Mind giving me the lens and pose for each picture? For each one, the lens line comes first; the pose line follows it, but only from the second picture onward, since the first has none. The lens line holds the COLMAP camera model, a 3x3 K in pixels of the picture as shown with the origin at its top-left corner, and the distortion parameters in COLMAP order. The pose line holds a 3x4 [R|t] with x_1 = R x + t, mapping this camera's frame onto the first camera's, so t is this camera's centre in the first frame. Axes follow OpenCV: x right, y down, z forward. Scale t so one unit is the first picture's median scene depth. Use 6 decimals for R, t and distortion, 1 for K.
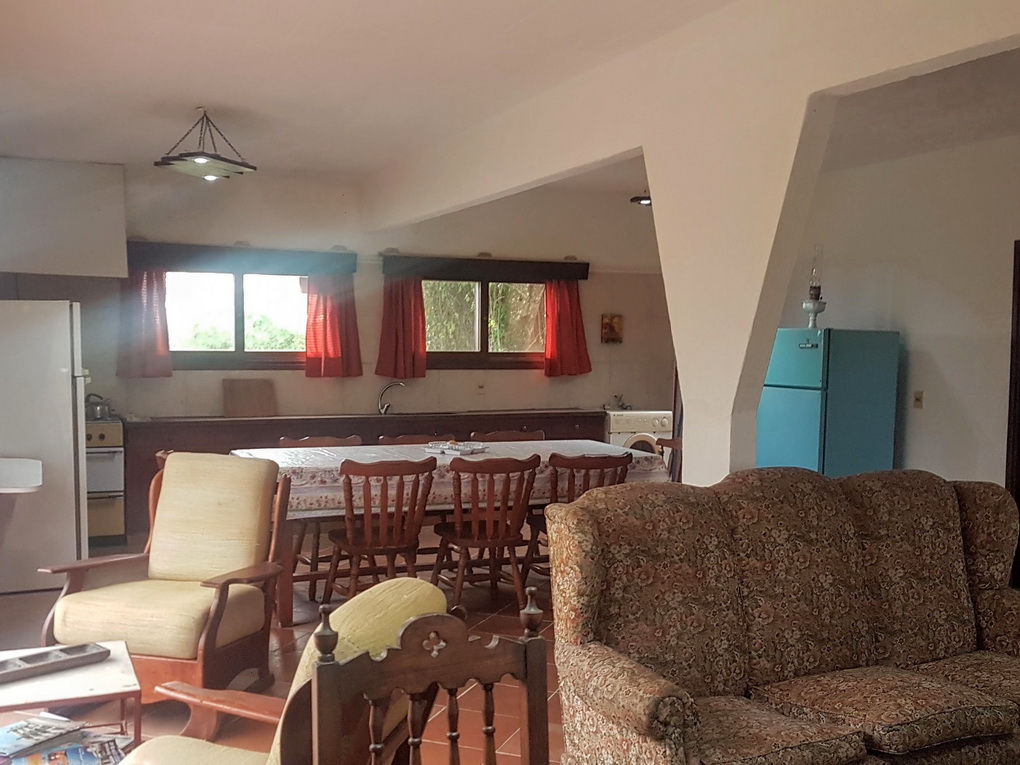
lens RADIAL K [[1056.6, 0, 510.7], [0, 1056.6, 383.3], [0, 0, 1]] dist [-0.021273, 0.000000]
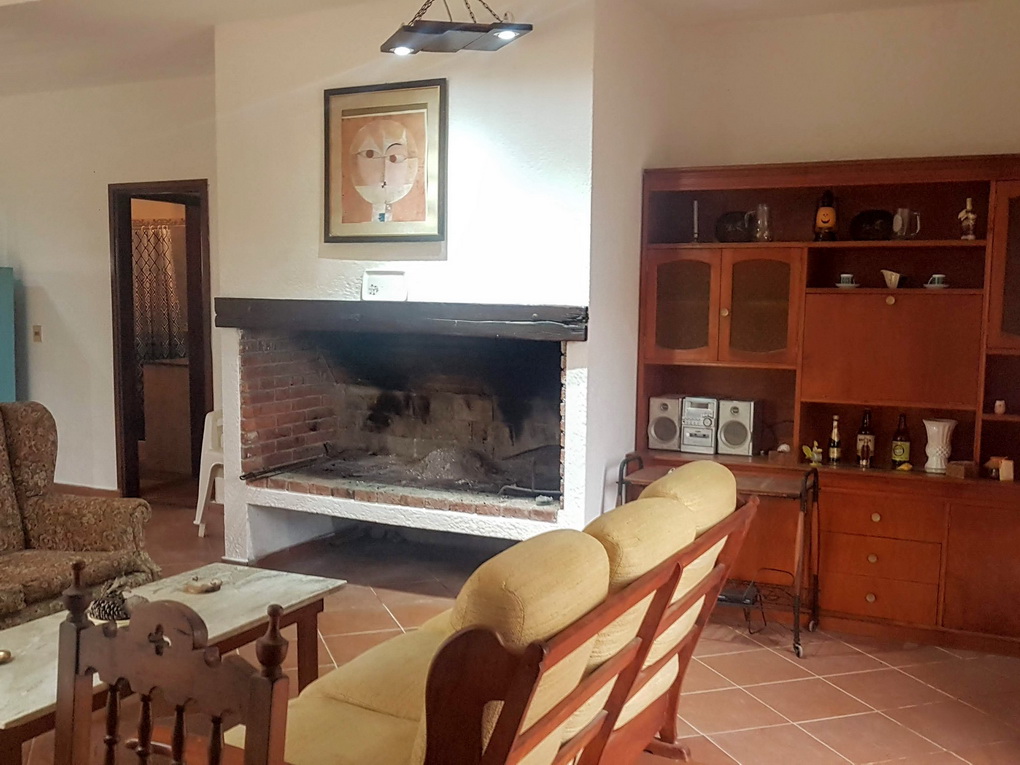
lens RADIAL K [[1056.6, 0, 509.8], [0, 1056.6, 384.5], [0, 0, 1]] dist [-0.021273, 0.000000]
pose [[0.763145, -0.055763, 0.643817, 0.123999], [0.018180, 0.997728, 0.064866, 0.012488], [-0.645972, -0.037797, 0.762425, -0.189237]]
